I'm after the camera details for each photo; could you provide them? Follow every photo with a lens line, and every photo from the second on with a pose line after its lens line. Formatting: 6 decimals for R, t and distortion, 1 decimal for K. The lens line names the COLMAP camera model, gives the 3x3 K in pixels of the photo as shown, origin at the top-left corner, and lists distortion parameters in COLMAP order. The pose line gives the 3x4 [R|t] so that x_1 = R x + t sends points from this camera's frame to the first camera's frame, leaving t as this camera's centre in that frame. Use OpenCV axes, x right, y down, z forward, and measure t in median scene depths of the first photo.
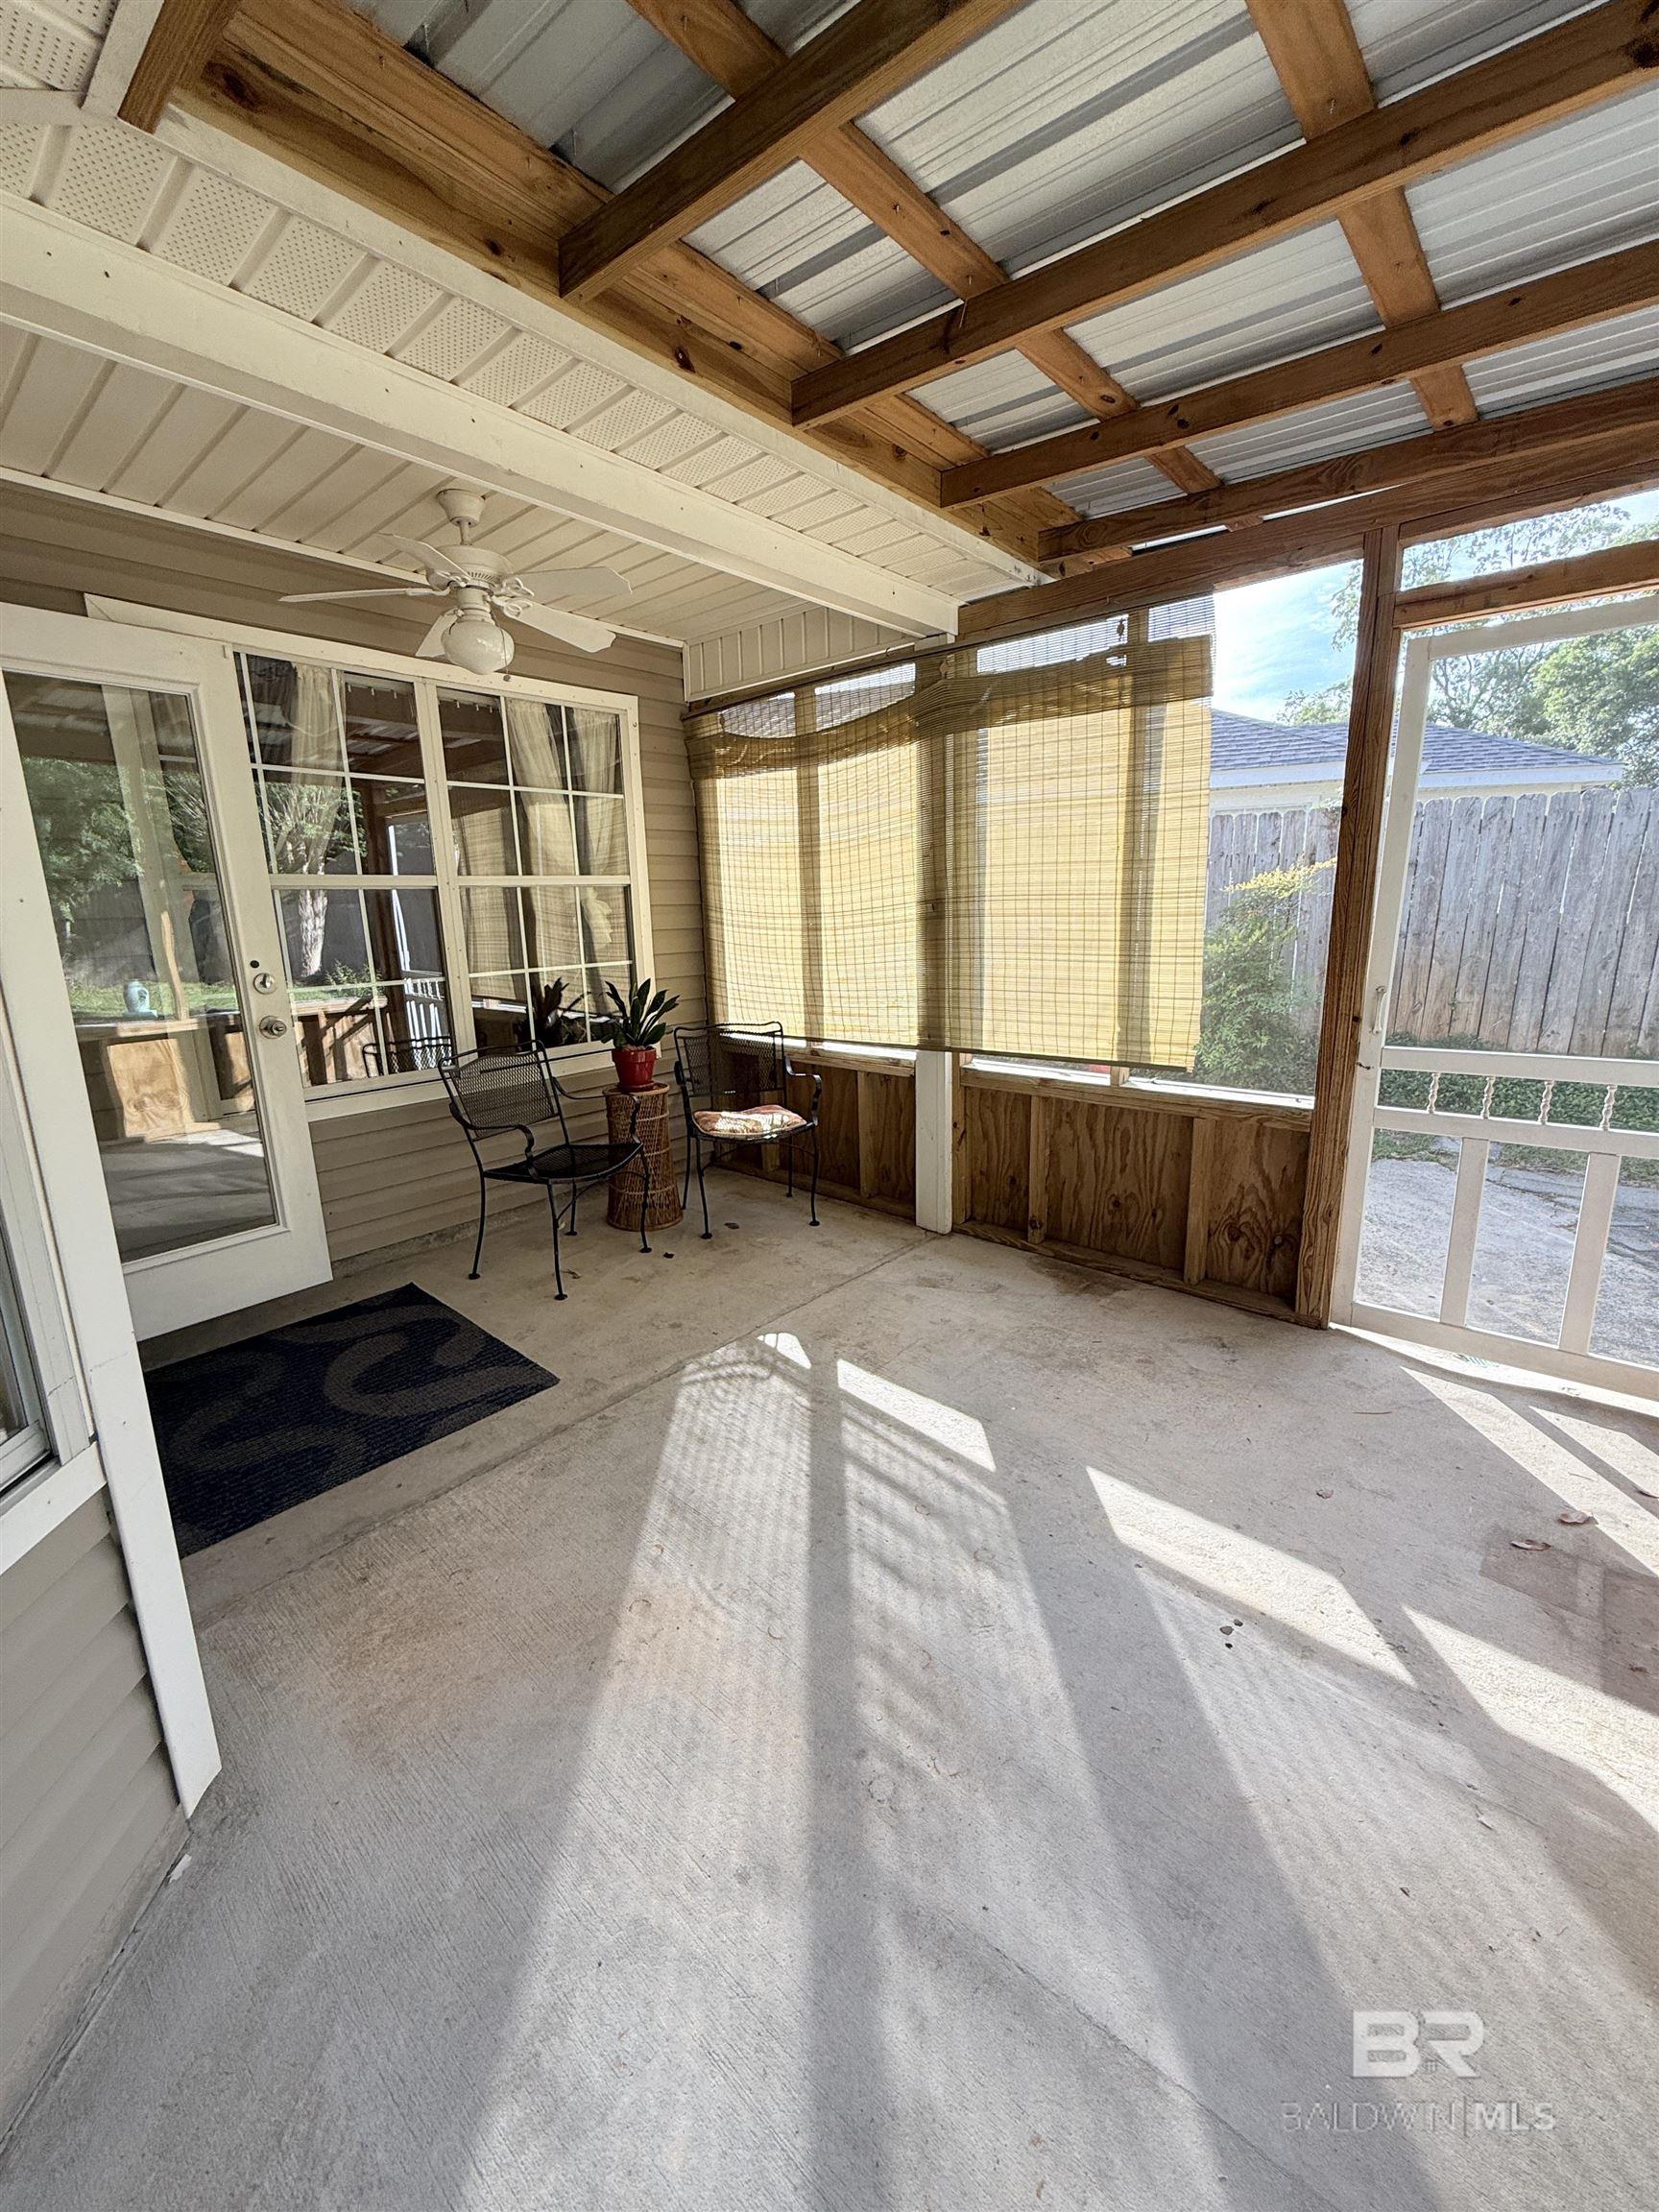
lens RADIAL K [[883.2, 0, 823.6], [0, 883.2, 1102.1], [0, 0, 1]] dist [-0.001708, 0.000048]
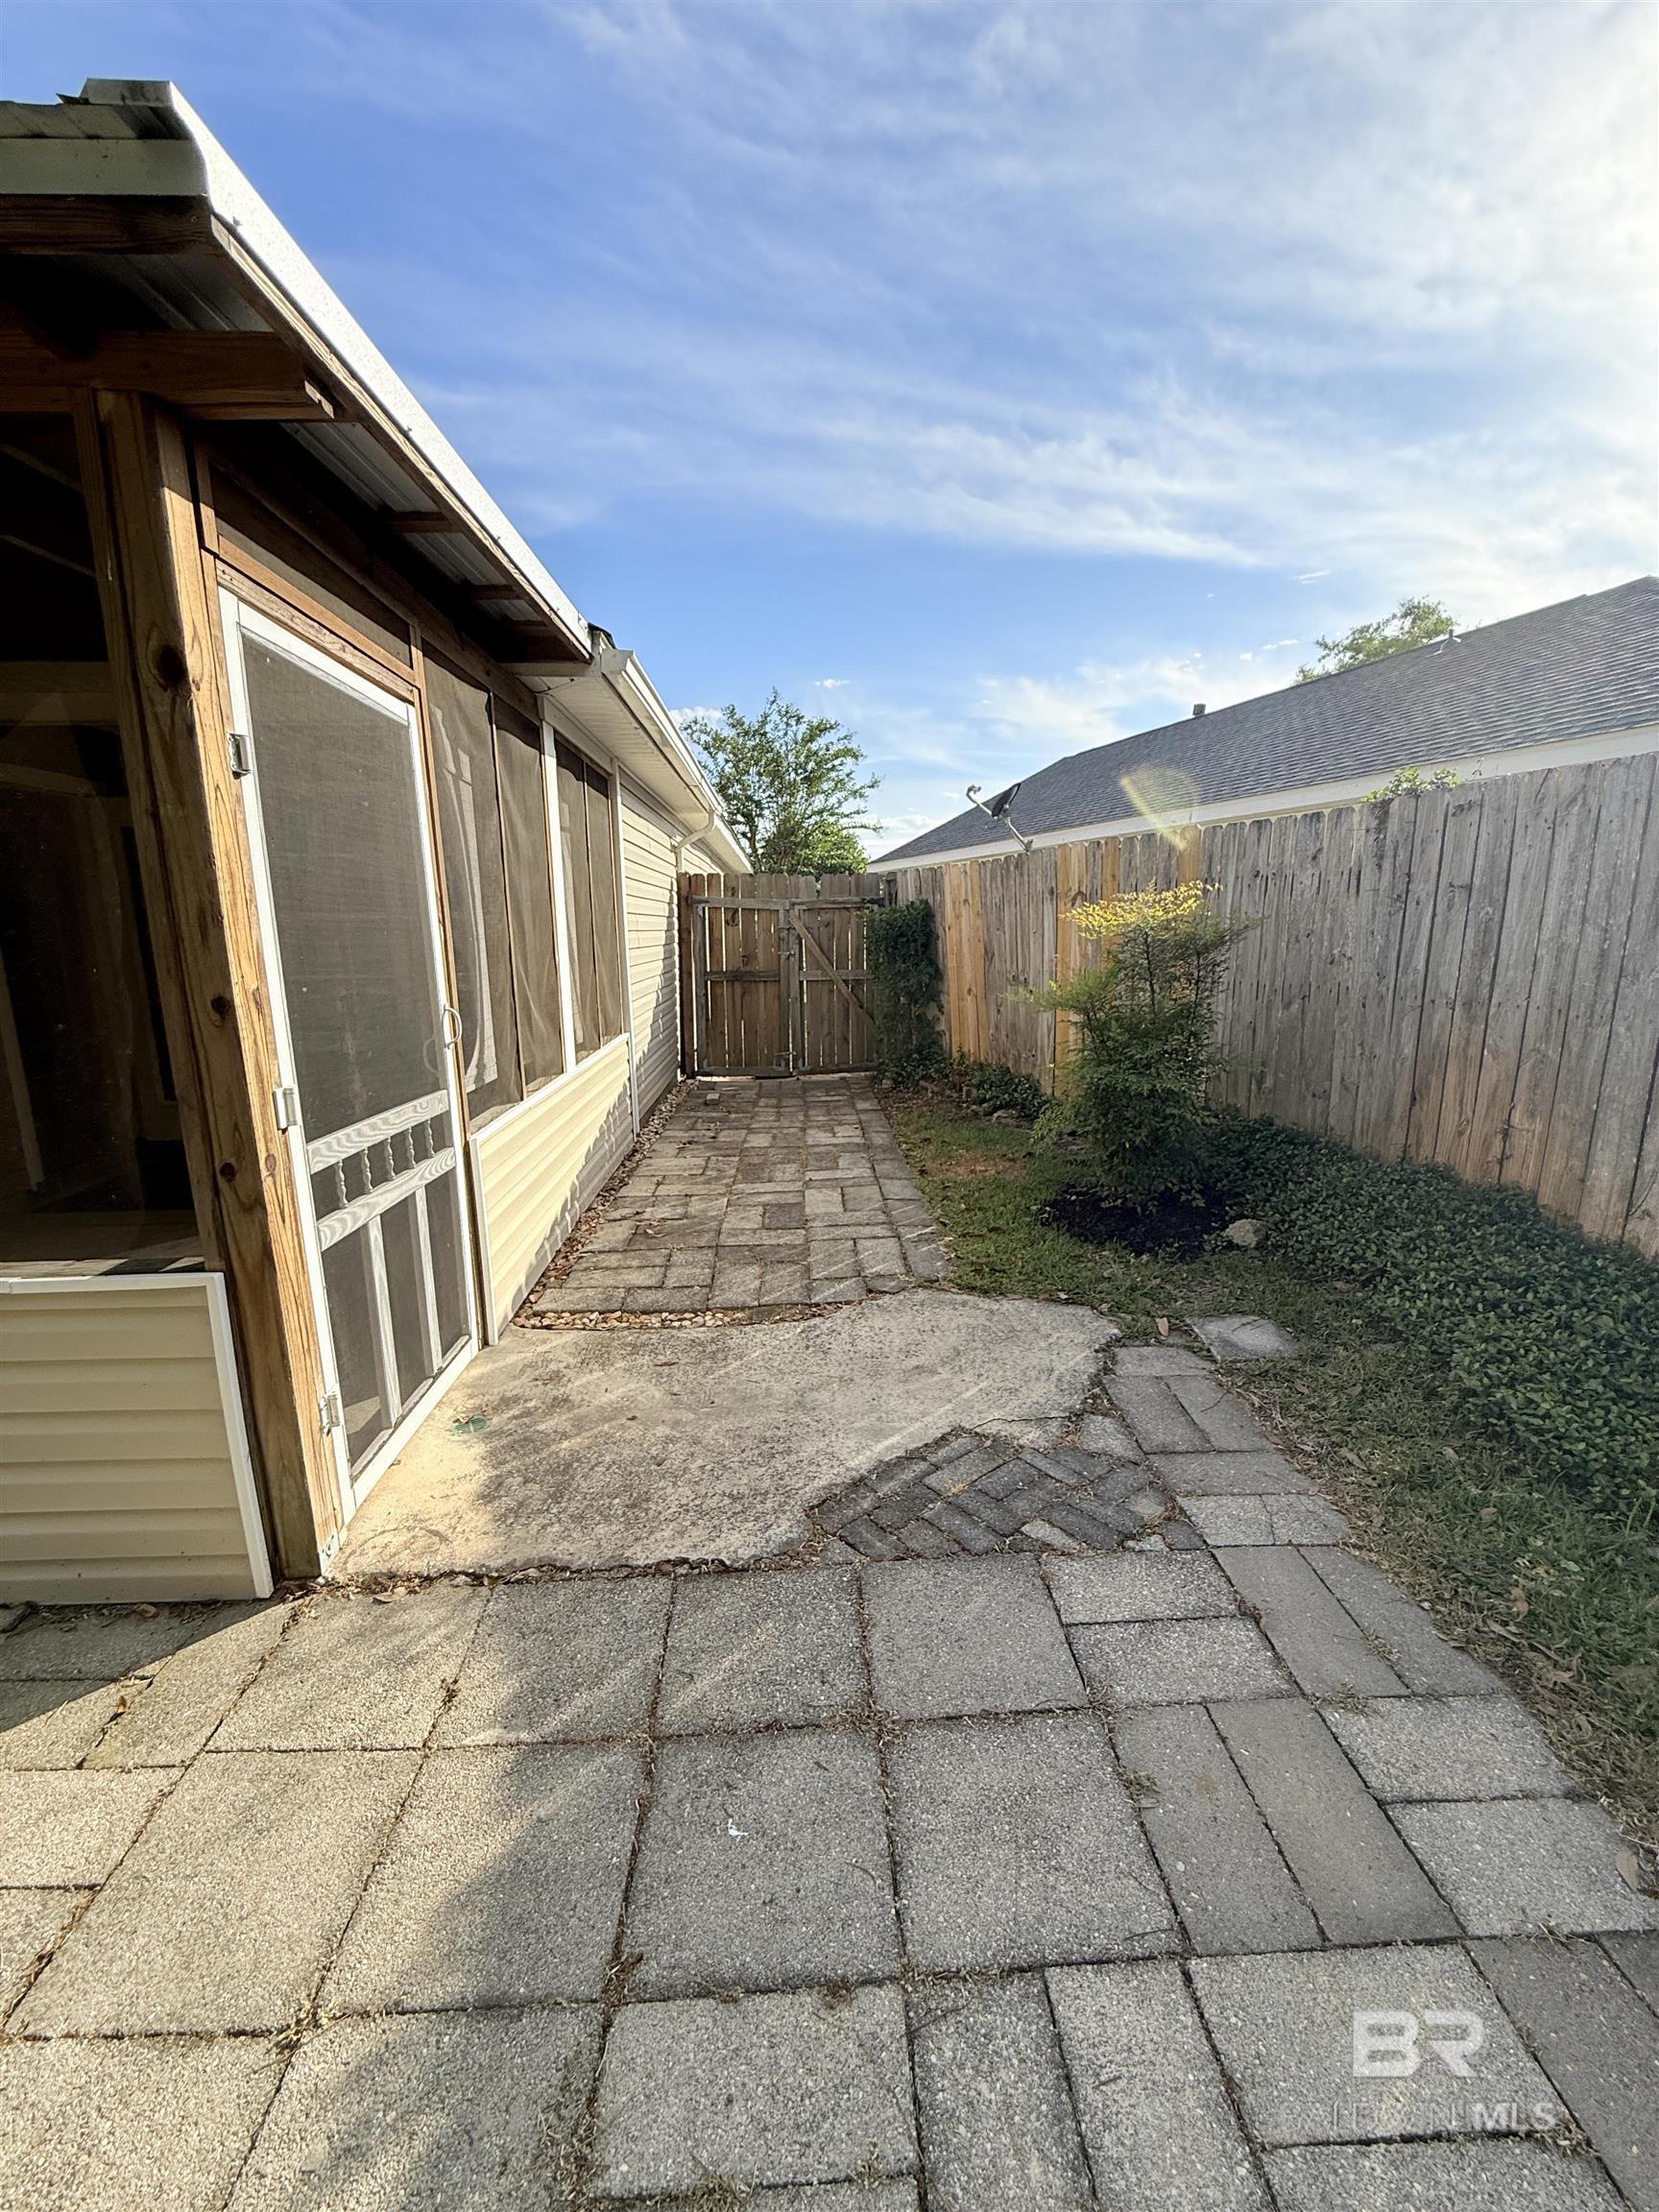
lens RADIAL K [[883.2, 0, 824.9], [0, 883.2, 1100.6], [0, 0, 1]] dist [-0.001708, 0.000048]
pose [[0.687415, 0.159437, -0.708548, 0.832455], [-0.163189, 0.984567, 0.063225, -0.095641], [0.707694, 0.072165, 0.702824, 0.286603]]
